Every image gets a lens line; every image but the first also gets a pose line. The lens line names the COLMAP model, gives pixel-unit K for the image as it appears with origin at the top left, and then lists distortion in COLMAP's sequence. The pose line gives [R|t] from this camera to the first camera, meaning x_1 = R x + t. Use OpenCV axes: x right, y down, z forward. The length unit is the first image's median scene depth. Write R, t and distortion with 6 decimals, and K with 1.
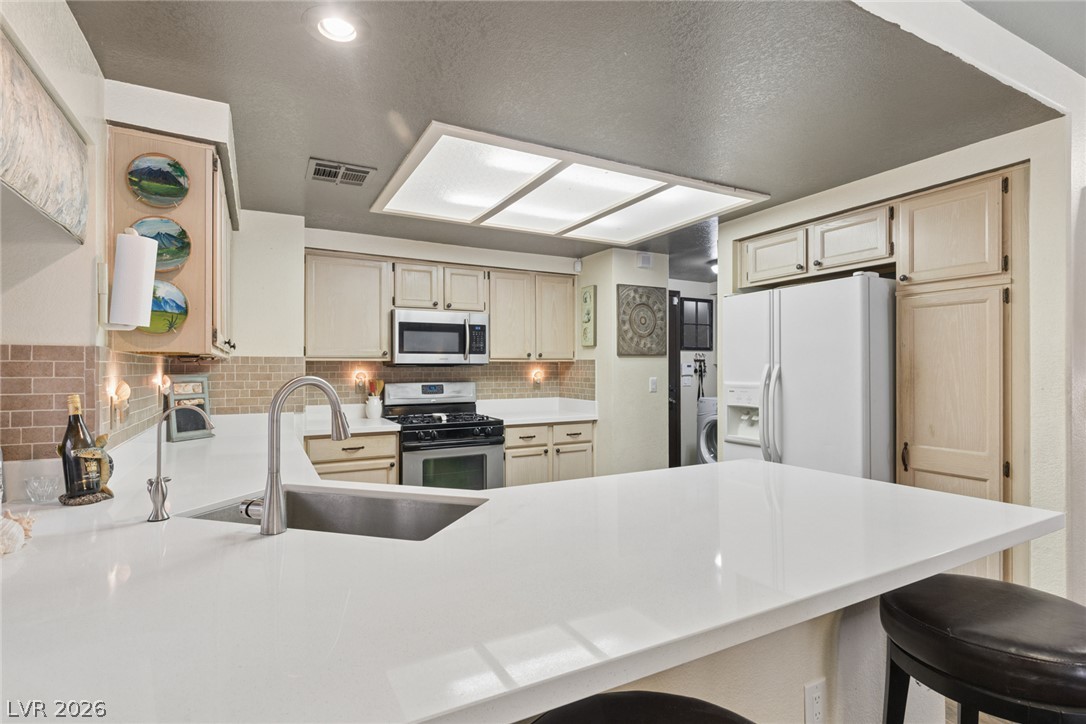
lens RADIAL K [[530.8, 0, 539.1], [0, 530.8, 364.4], [0, 0, 1]] dist [-0.006215, 0.000301]
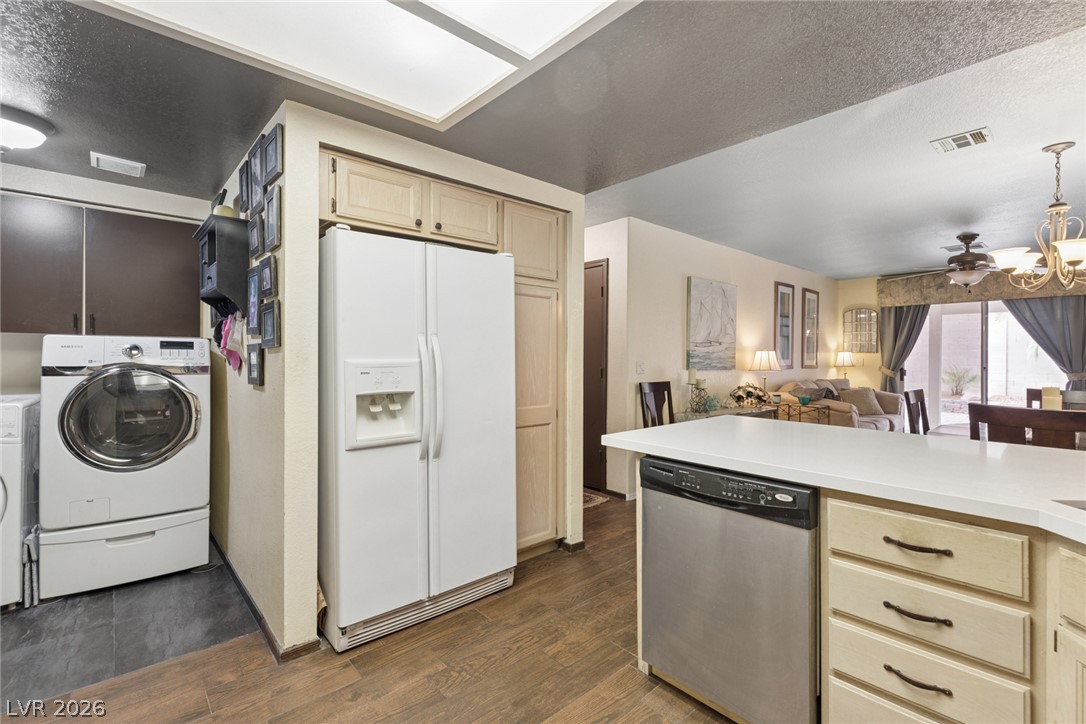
lens RADIAL K [[489.2, 0, 543.7], [0, 489.2, 357.7], [0, 0, 1]] dist [0.003619, -0.001642]
pose [[-0.241683, -0.004056, 0.970347, -0.242597], [-0.012752, 0.999918, 0.001004, 0.022183], [-0.970272, -0.012132, -0.241715, 0.754797]]
